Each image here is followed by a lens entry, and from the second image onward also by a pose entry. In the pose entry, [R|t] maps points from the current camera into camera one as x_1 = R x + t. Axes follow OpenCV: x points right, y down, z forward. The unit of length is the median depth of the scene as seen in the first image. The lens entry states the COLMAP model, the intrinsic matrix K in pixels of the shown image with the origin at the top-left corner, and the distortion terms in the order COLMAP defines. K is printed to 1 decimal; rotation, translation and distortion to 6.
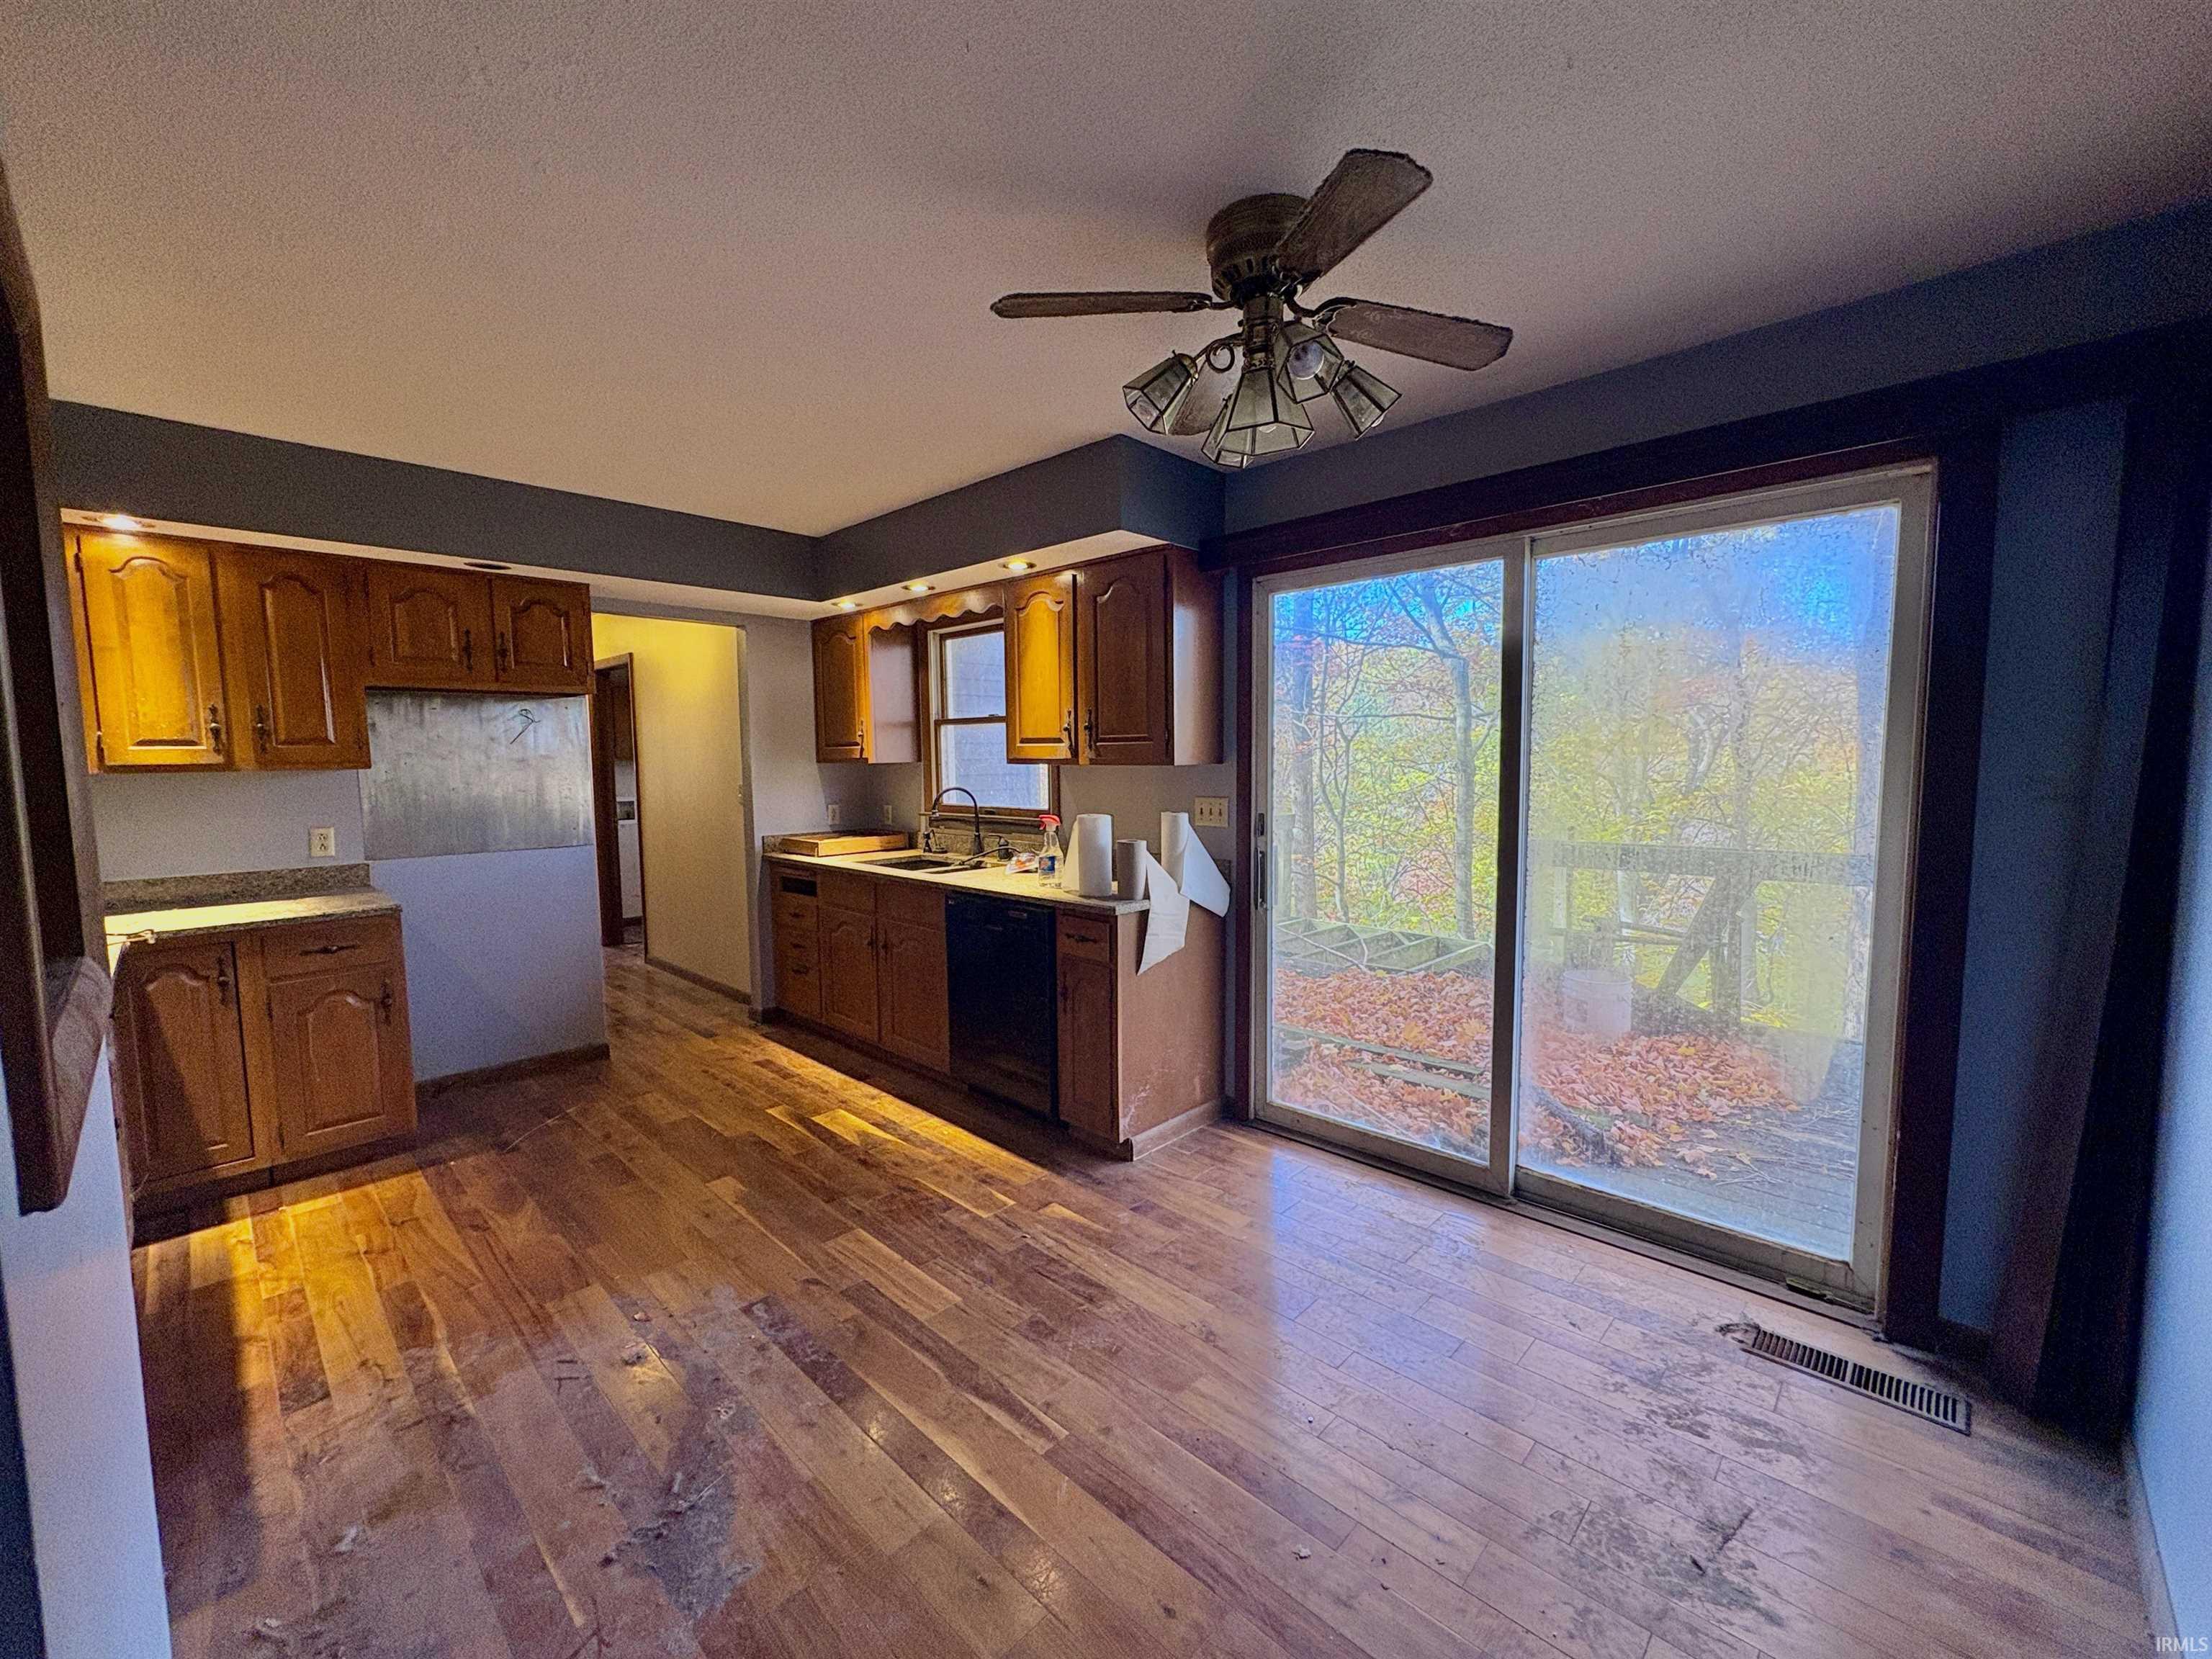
lens RADIAL K [[894.0, 0, 1106.7], [0, 894.0, 827.5], [0, 0, 1]] dist [-0.000824, 0.000309]
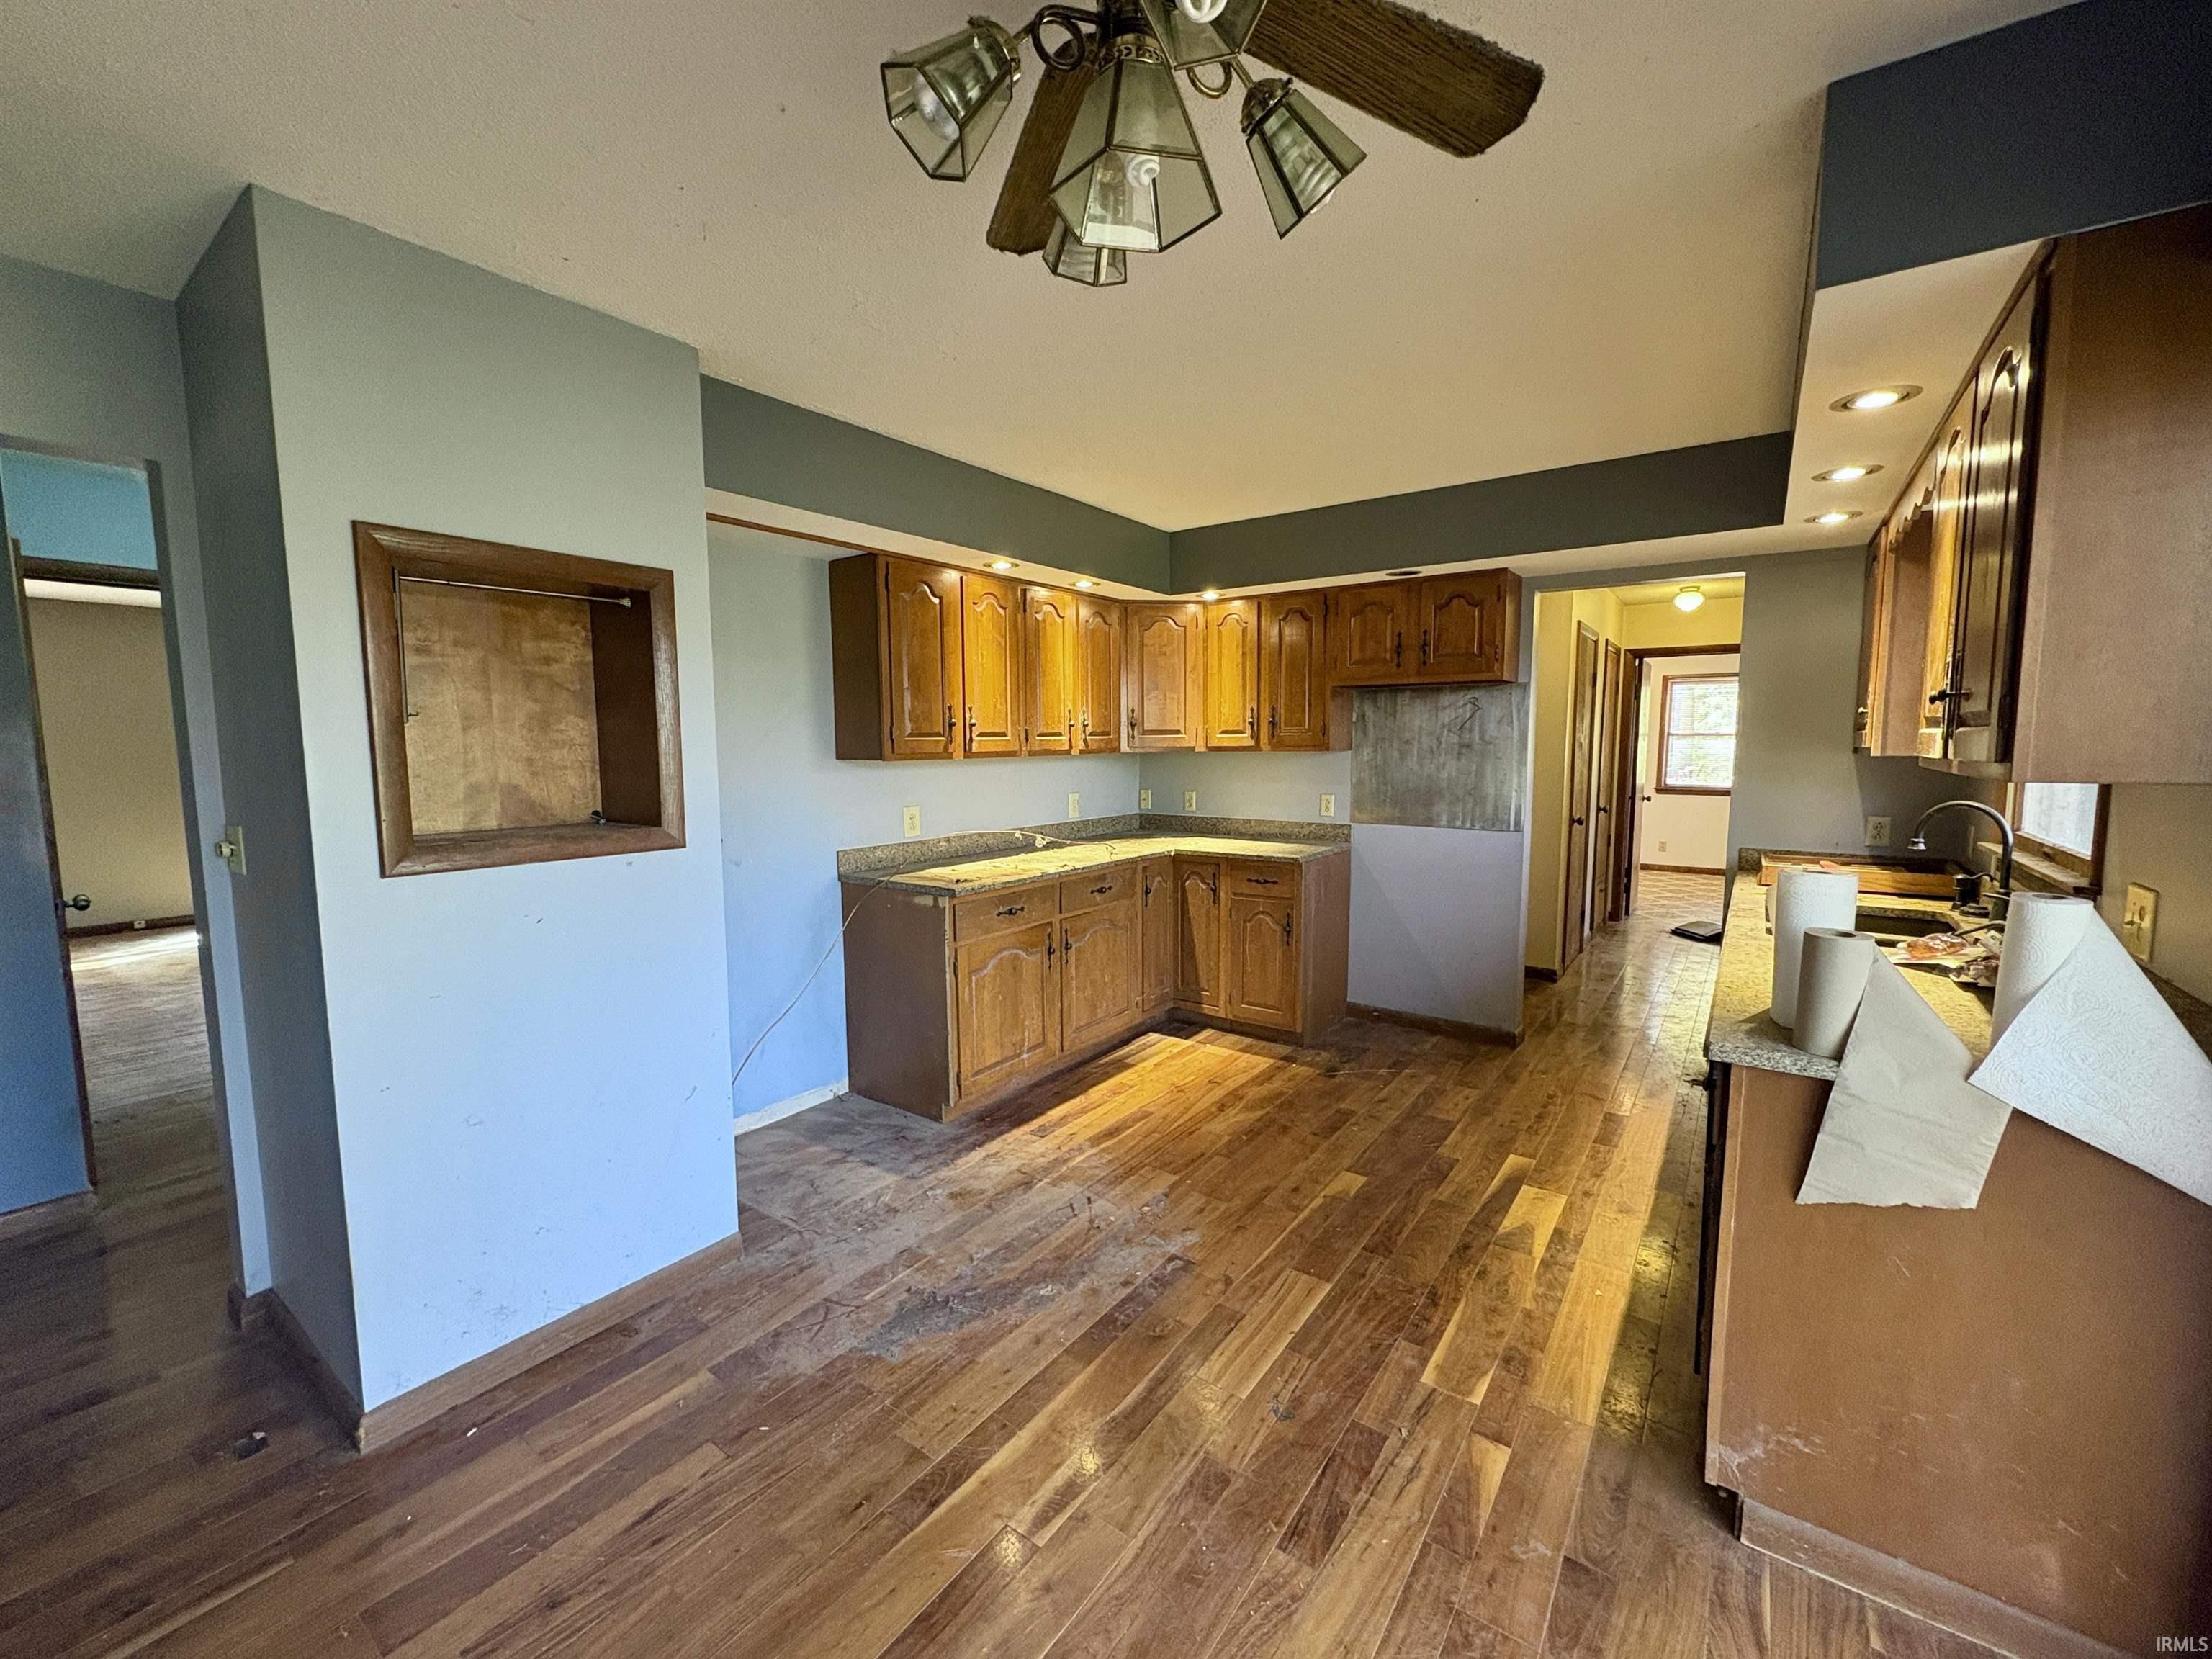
lens RADIAL K [[894.0, 0, 1105.9], [0, 894.0, 832.3], [0, 0, 1]] dist [-0.000824, 0.000309]
pose [[0.138632, 0.110106, -0.984204, 0.460491], [-0.078935, 0.991867, 0.099844, -0.058909], [0.987193, 0.063847, 0.146196, 0.557865]]
